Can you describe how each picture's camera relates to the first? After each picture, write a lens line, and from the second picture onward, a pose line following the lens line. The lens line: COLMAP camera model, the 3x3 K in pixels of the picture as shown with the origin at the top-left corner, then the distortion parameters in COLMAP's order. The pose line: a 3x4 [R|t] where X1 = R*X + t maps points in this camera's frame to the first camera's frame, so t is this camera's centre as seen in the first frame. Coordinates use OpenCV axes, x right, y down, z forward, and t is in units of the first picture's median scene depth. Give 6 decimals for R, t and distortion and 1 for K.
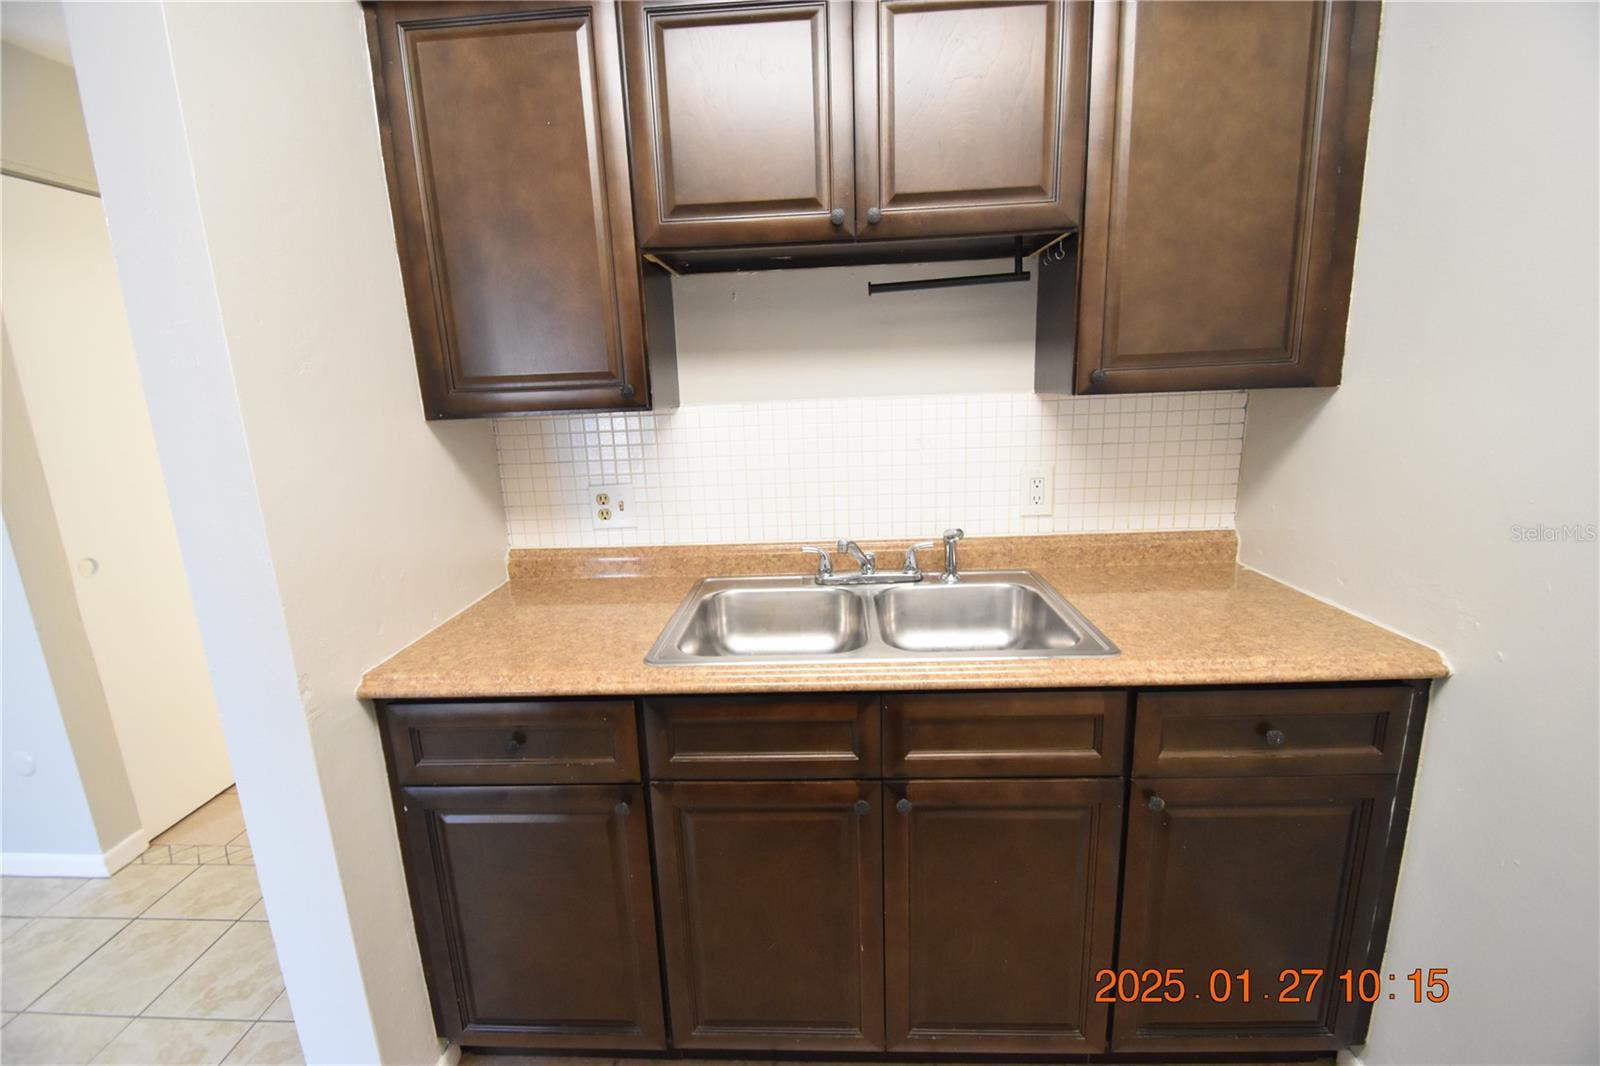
lens RADIAL K [[702.1, 0, 793.0], [0, 702.1, 547.3], [0, 0, 1]] dist [0.011361, -0.012040]
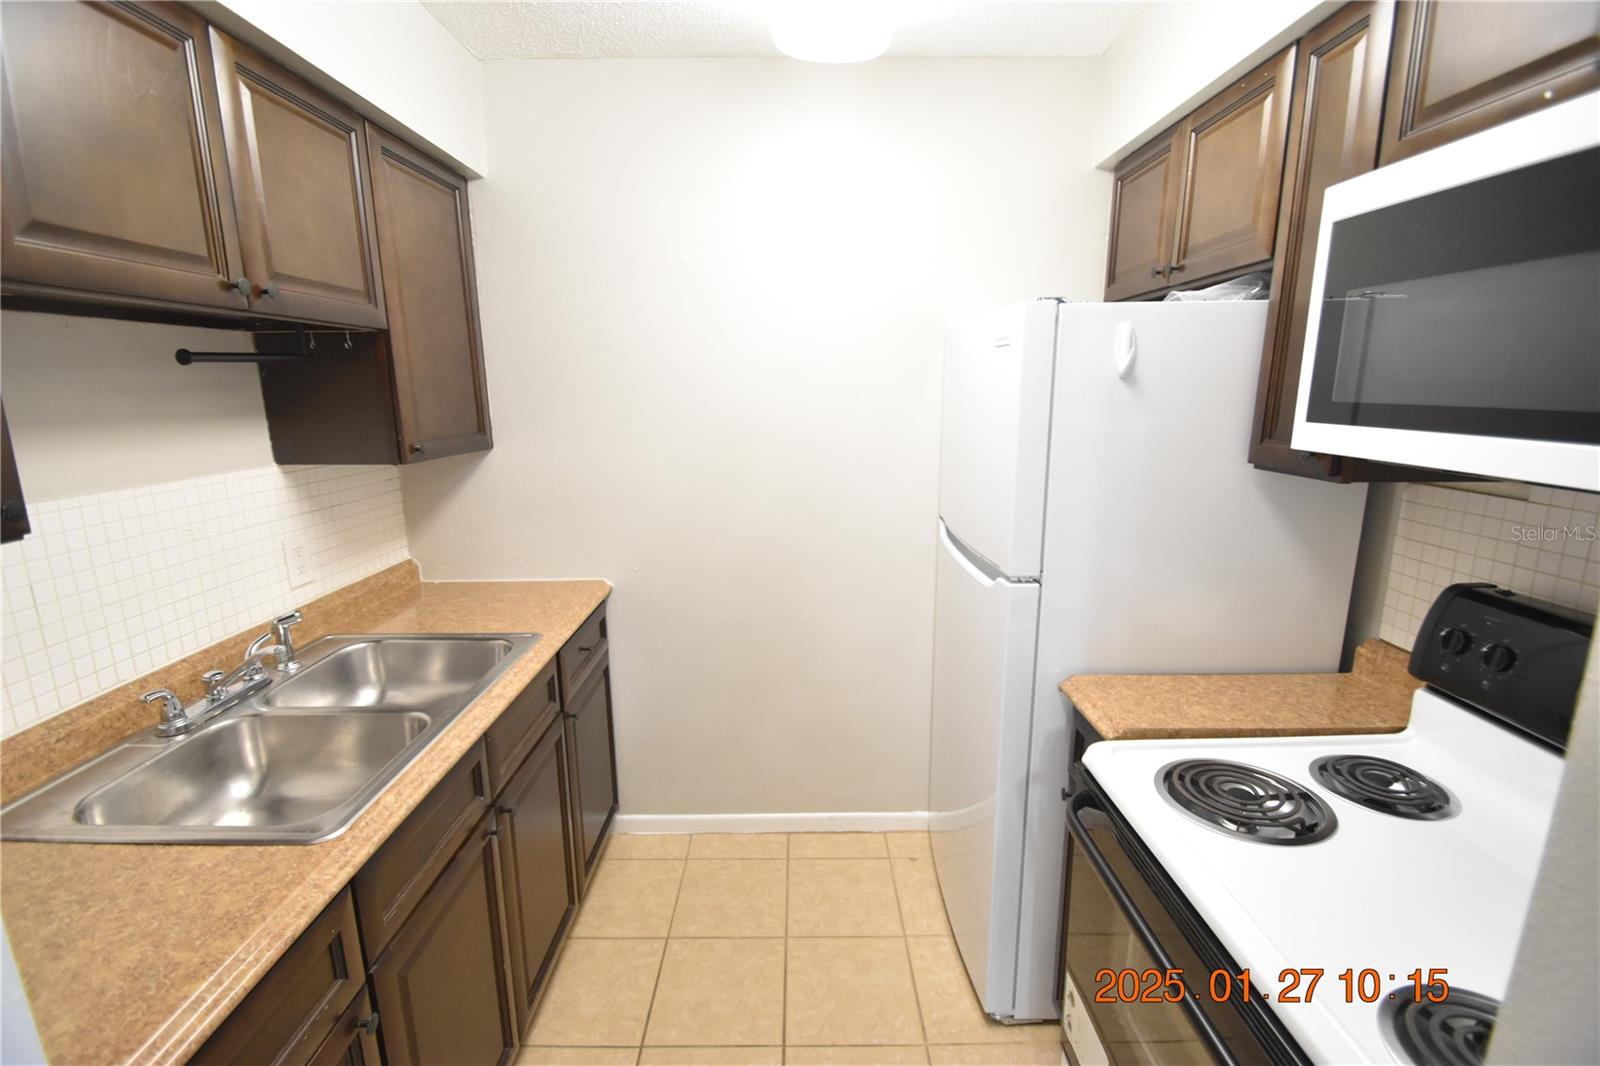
lens RADIAL K [[702.1, 0, 809.7], [0, 702.1, 530.4], [0, 0, 1]] dist [0.011361, -0.012040]
pose [[-0.074873, -0.154526, 0.985148, -0.711039], [0.229626, 0.958700, 0.167830, -0.125045], [-0.970395, 0.238782, -0.036298, 0.318816]]
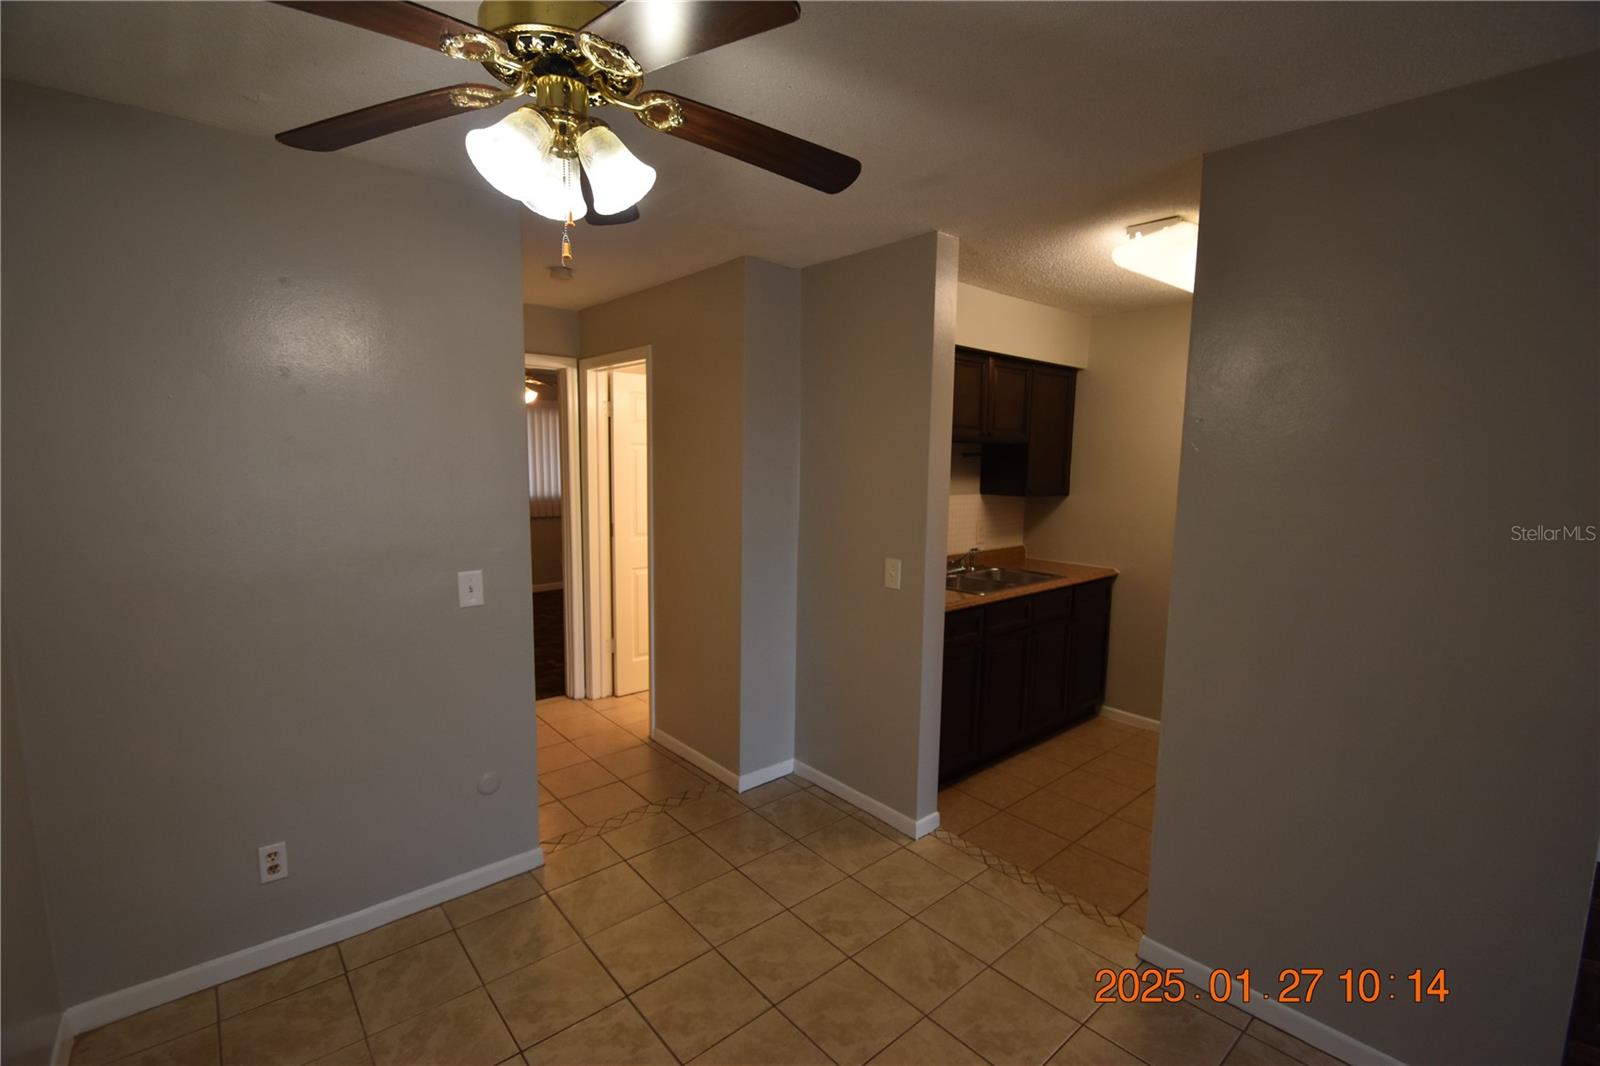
lens RADIAL K [[702.1, 0, 809.4], [0, 702.1, 537.5], [0, 0, 1]] dist [0.011361, -0.012040]
pose [[0.705197, -0.024741, 0.708580, -1.910201], [0.110331, 0.991046, -0.075200, 0.058759], [-0.700375, 0.131209, 0.701612, -0.338890]]
